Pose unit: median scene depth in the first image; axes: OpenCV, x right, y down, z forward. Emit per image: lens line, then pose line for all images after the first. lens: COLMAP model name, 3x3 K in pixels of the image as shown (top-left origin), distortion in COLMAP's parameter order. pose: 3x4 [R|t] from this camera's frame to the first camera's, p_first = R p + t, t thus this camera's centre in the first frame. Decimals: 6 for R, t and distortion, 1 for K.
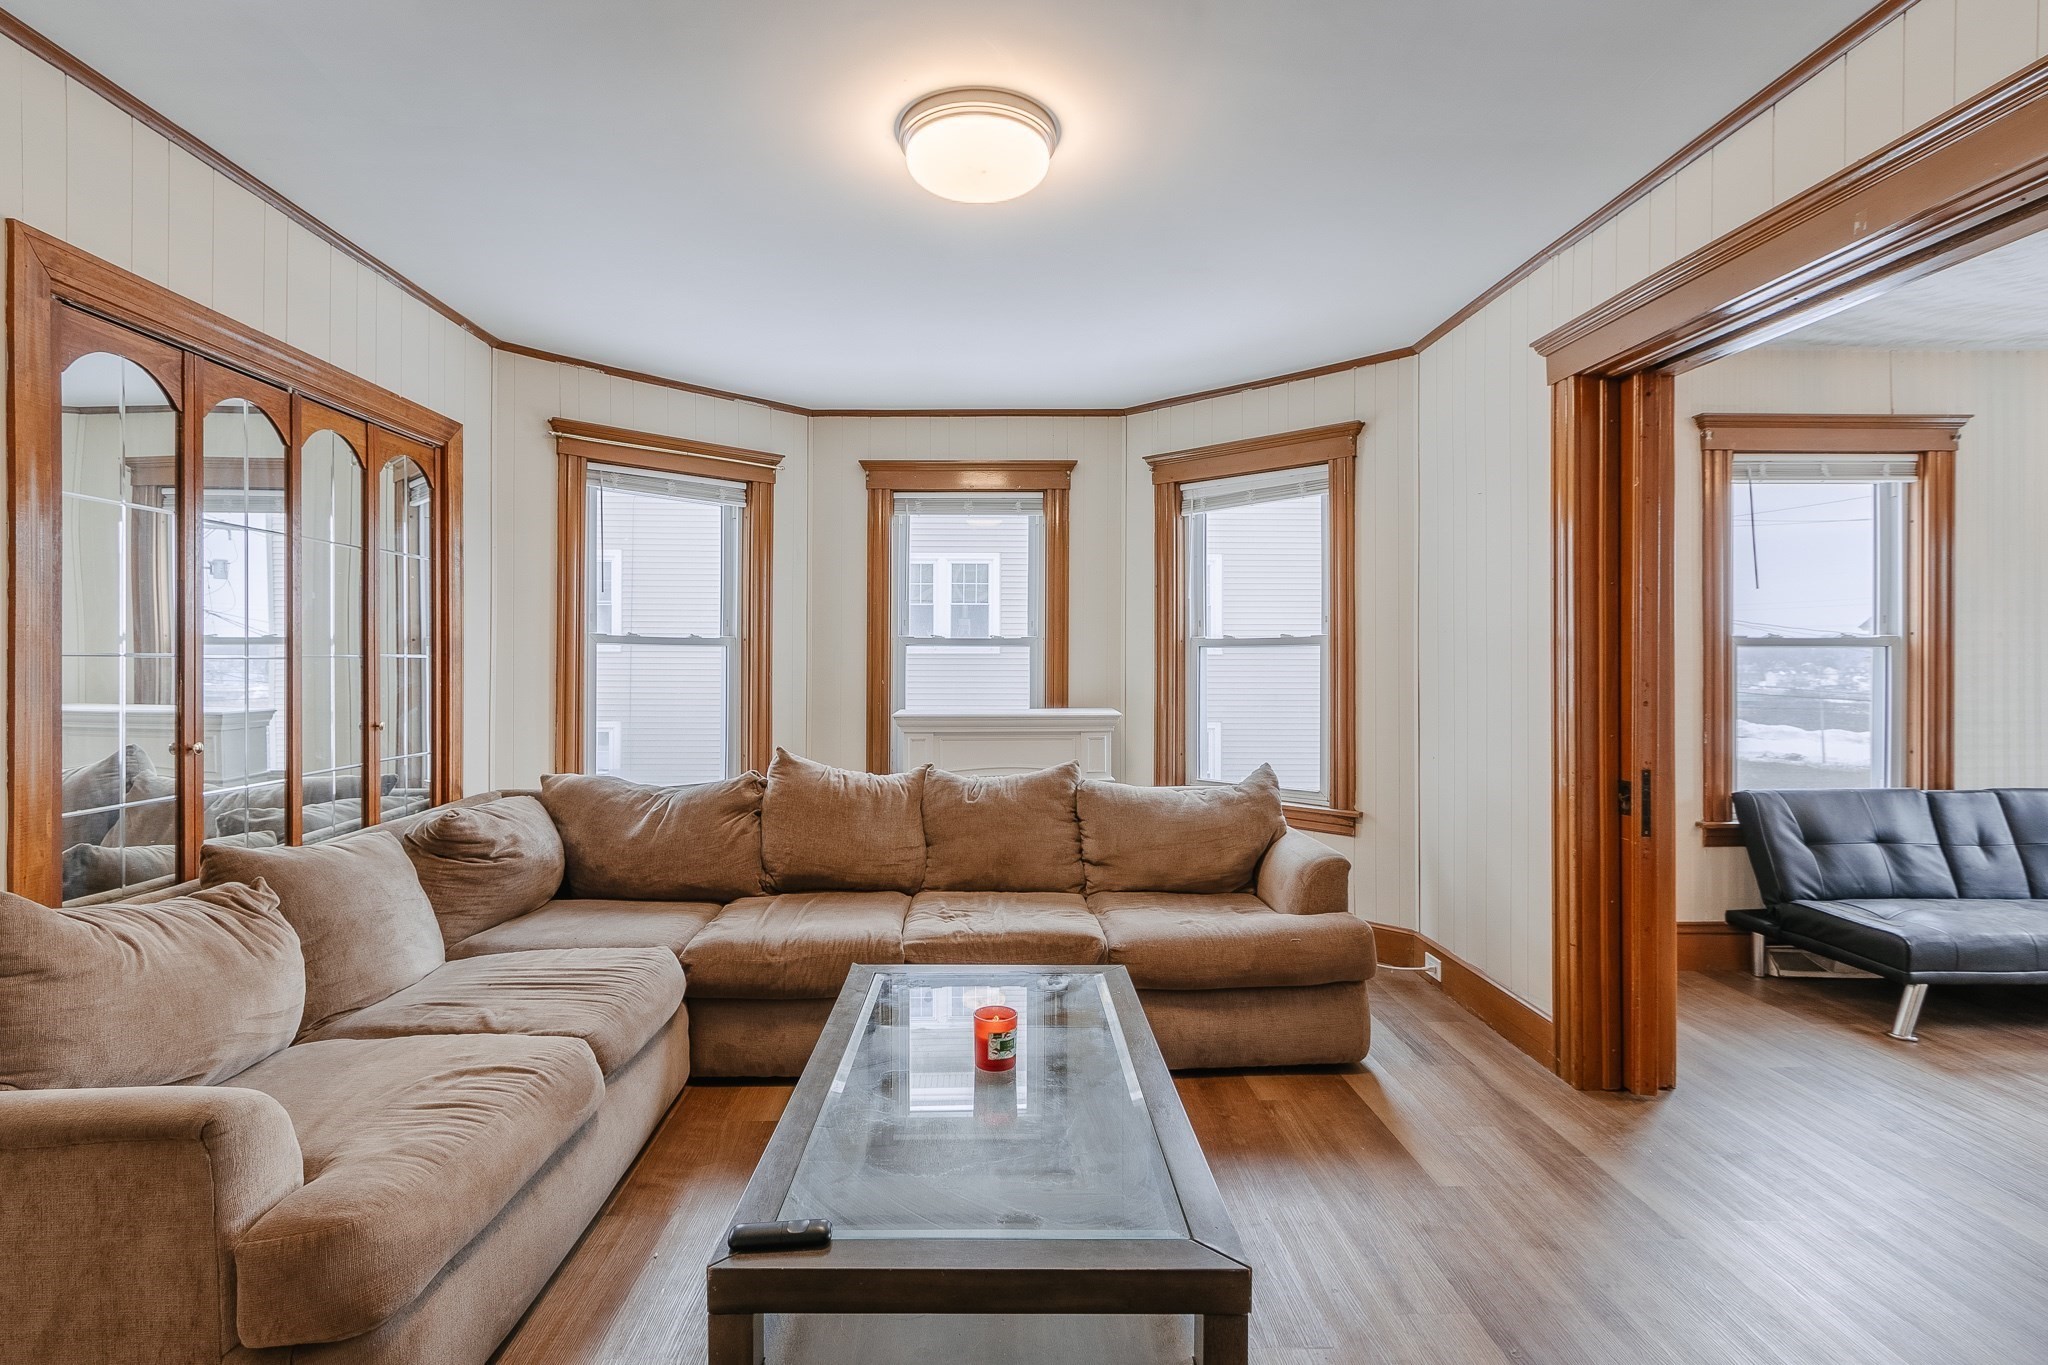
lens RADIAL K [[940.6, 0, 1011.9], [0, 940.6, 663.2], [0, 0, 1]] dist [-0.005251, 0.000124]
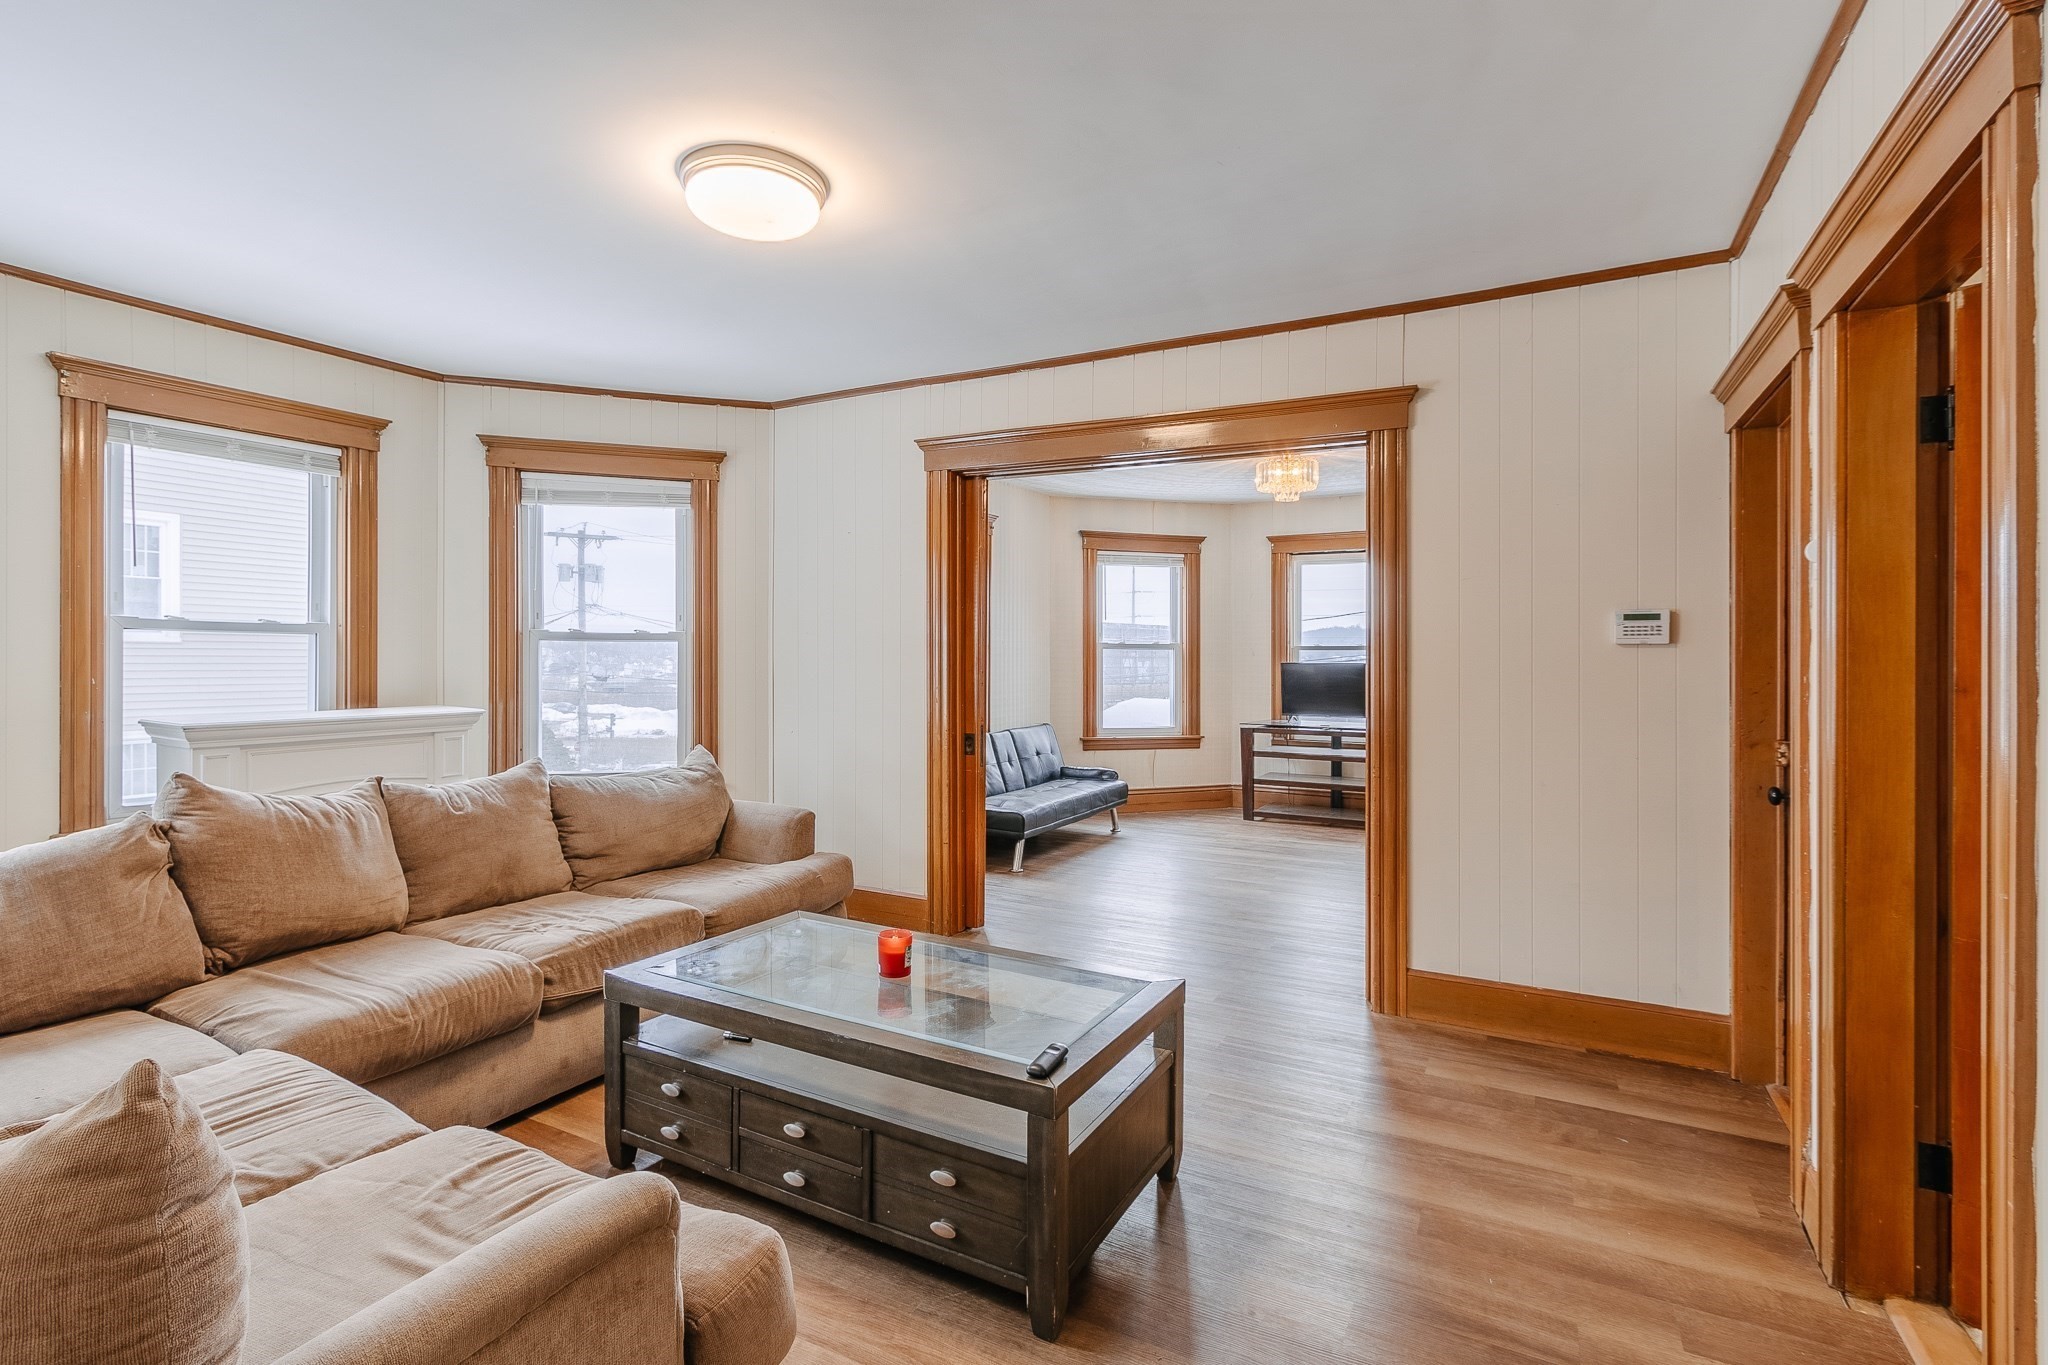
lens RADIAL K [[940.6, 0, 983.2], [0, 940.6, 657.5], [0, 0, 1]] dist [-0.005251, 0.000124]
pose [[0.528398, 0.001928, 0.848994, -0.502686], [-0.006023, 0.999981, 0.001478, -0.003646], [-0.848975, -0.005894, 0.528400, 0.106137]]
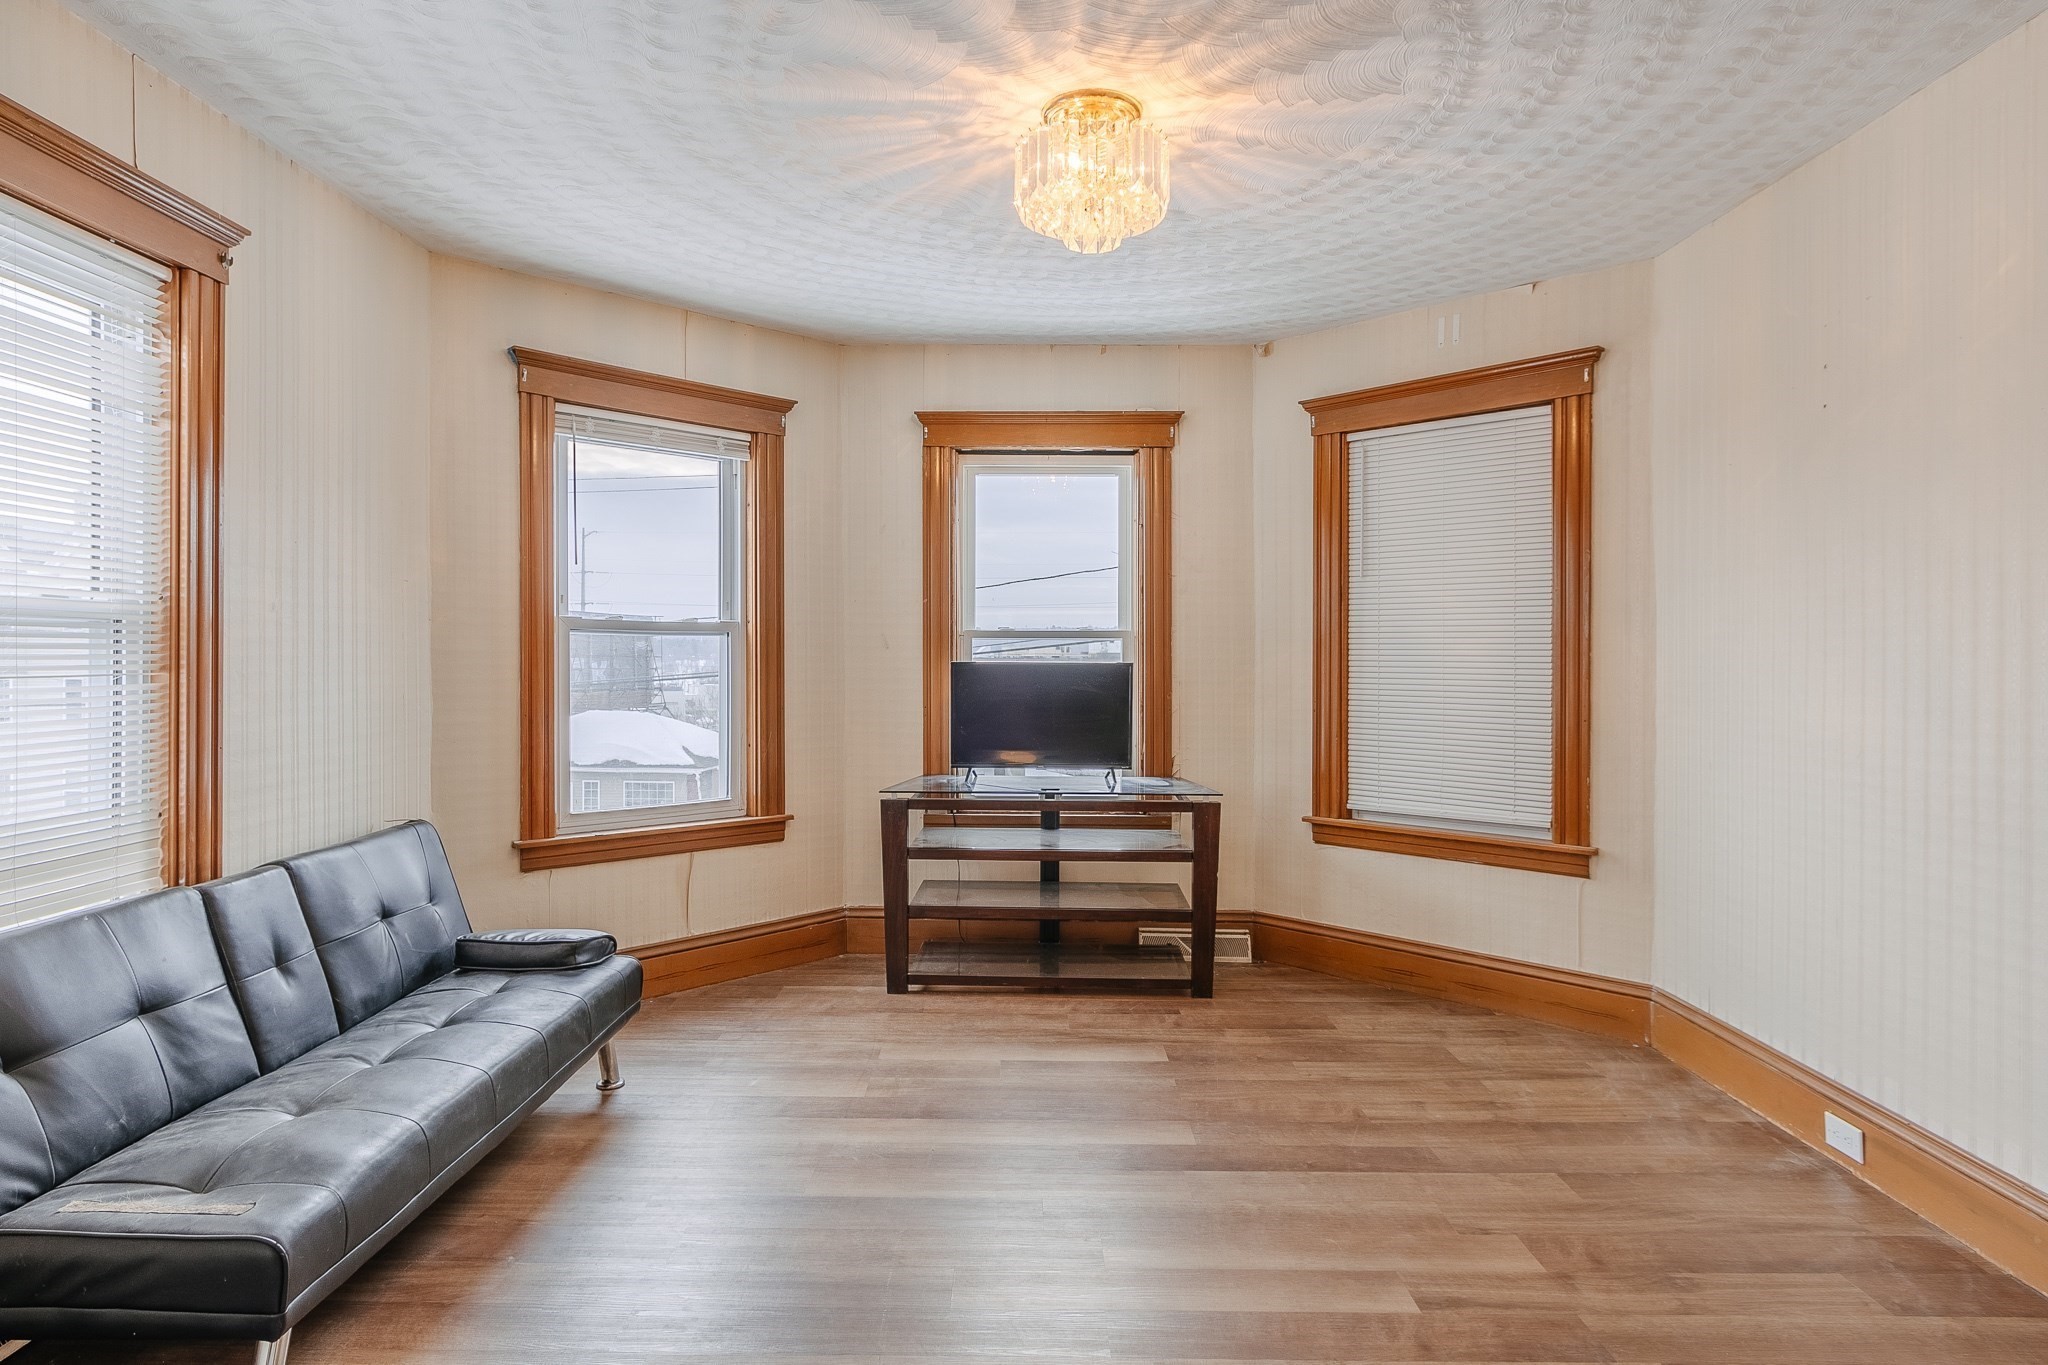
lens RADIAL K [[1183.7, 0, 1024.3], [0, 1183.7, 656.5], [0, 0, 1]] dist [0.005573, -0.000405]
pose [[0.046334, 0.001459, 0.998925, 0.323101], [-0.005284, 0.999985, -0.001215, 0.001304], [-0.998912, -0.005222, 0.046341, 0.508712]]
